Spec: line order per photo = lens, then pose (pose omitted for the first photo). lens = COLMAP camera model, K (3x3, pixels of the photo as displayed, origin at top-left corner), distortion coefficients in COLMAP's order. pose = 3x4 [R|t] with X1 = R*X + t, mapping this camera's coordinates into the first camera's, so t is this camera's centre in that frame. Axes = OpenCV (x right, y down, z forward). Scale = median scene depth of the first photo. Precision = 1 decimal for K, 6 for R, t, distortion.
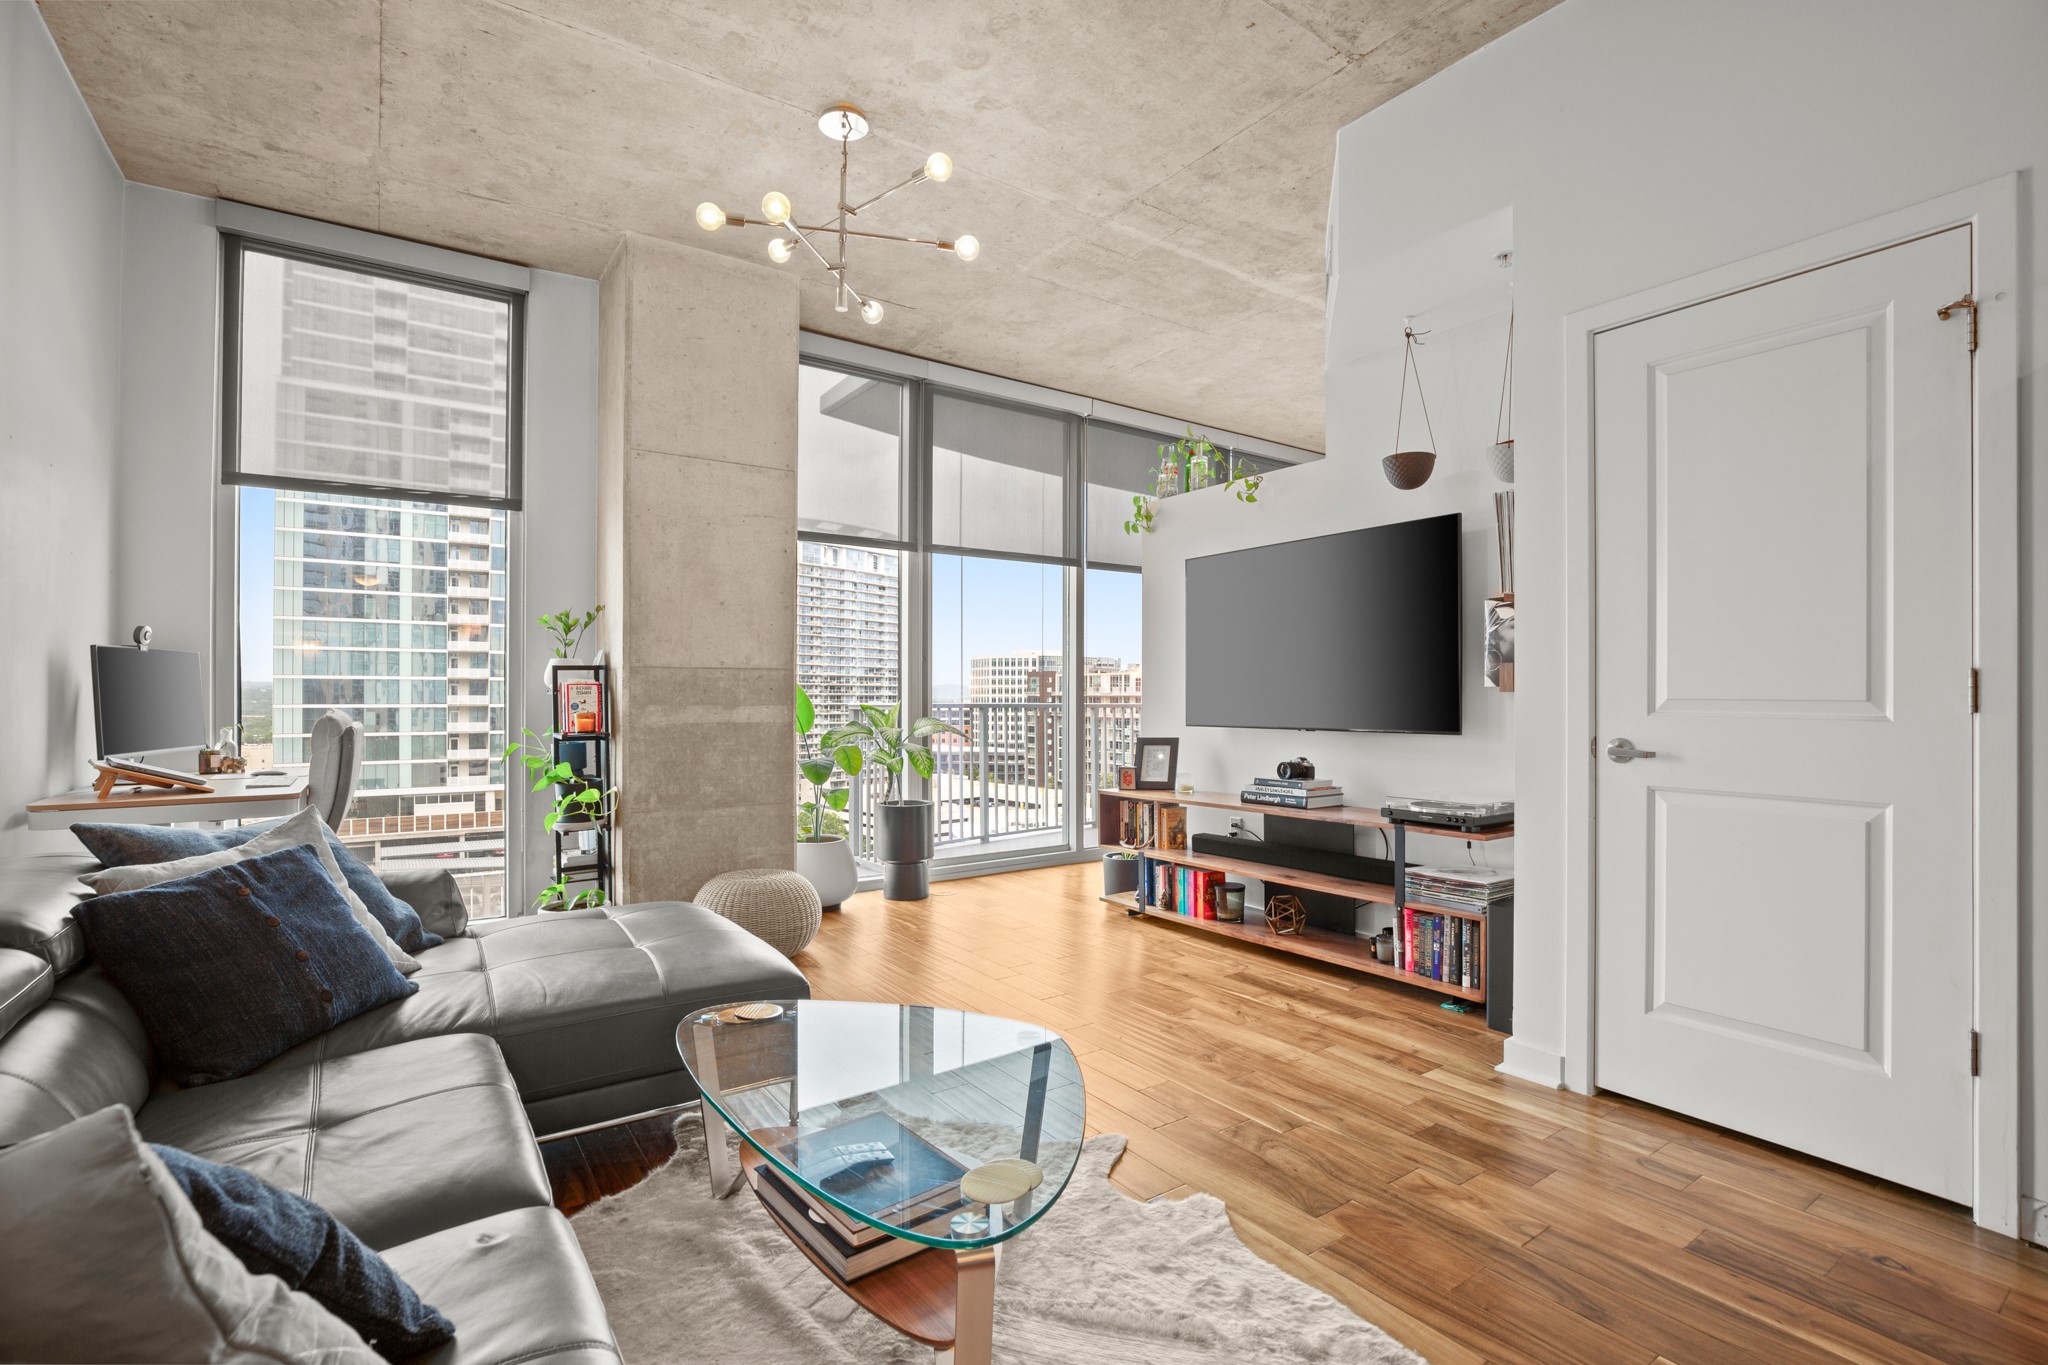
lens RADIAL K [[948.0, 0, 1024.9], [0, 948.0, 687.8], [0, 0, 1]] dist [-0.014004, 0.001546]
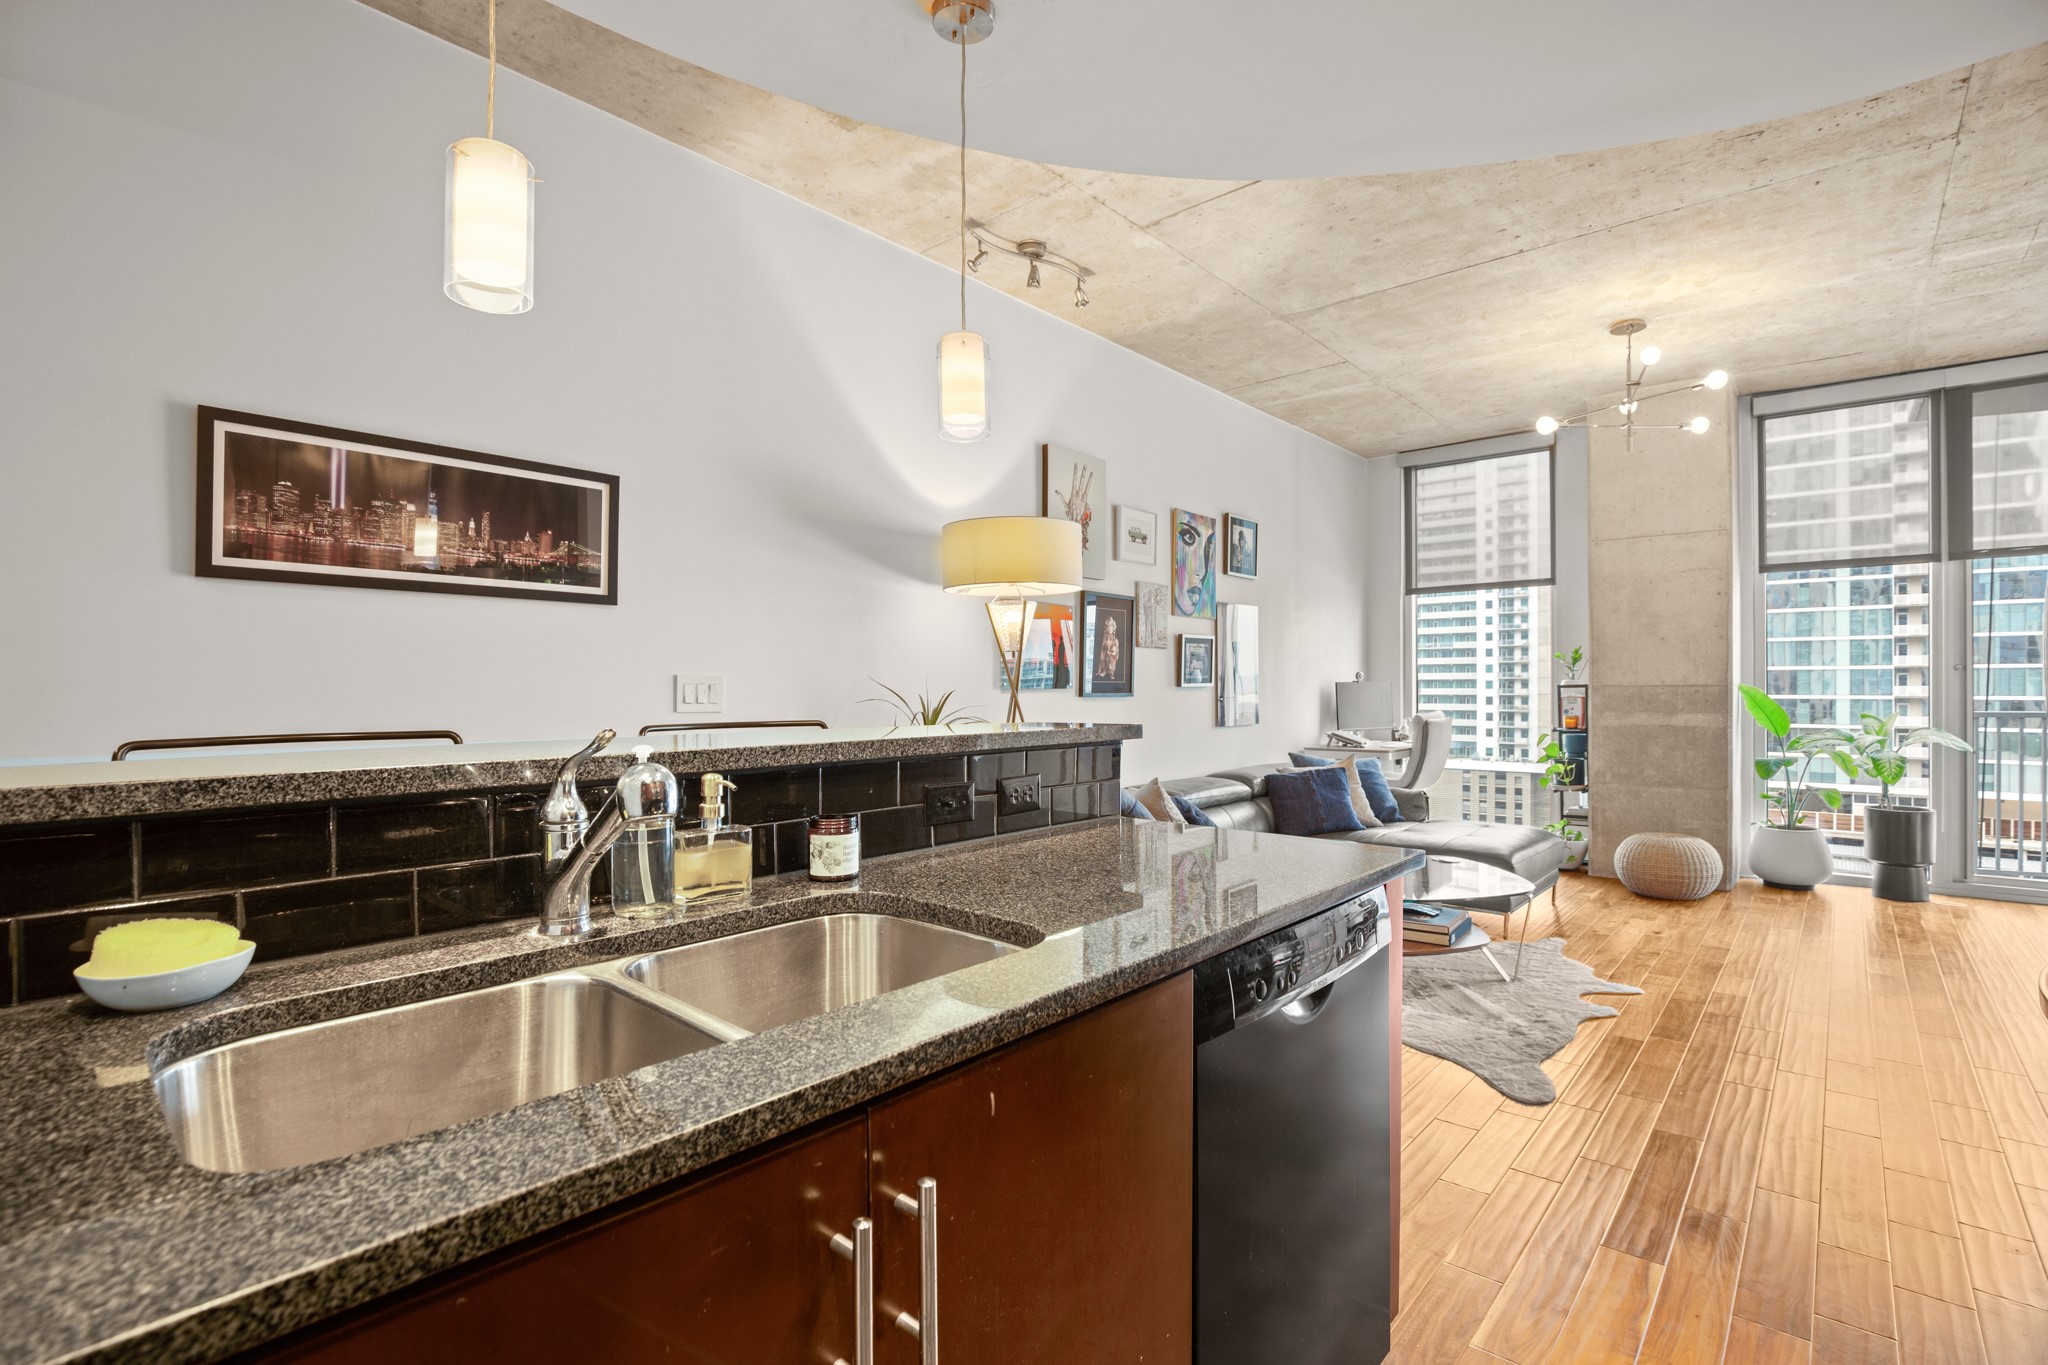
lens RADIAL K [[948.0, 0, 1023.4], [0, 948.0, 683.5], [0, 0, 1]] dist [-0.014004, 0.001546]
pose [[0.228388, -0.006863, -0.973546, 0.809608], [0.013813, 0.999897, -0.003809, -0.031847], [0.973472, -0.012577, 0.228459, -0.219458]]
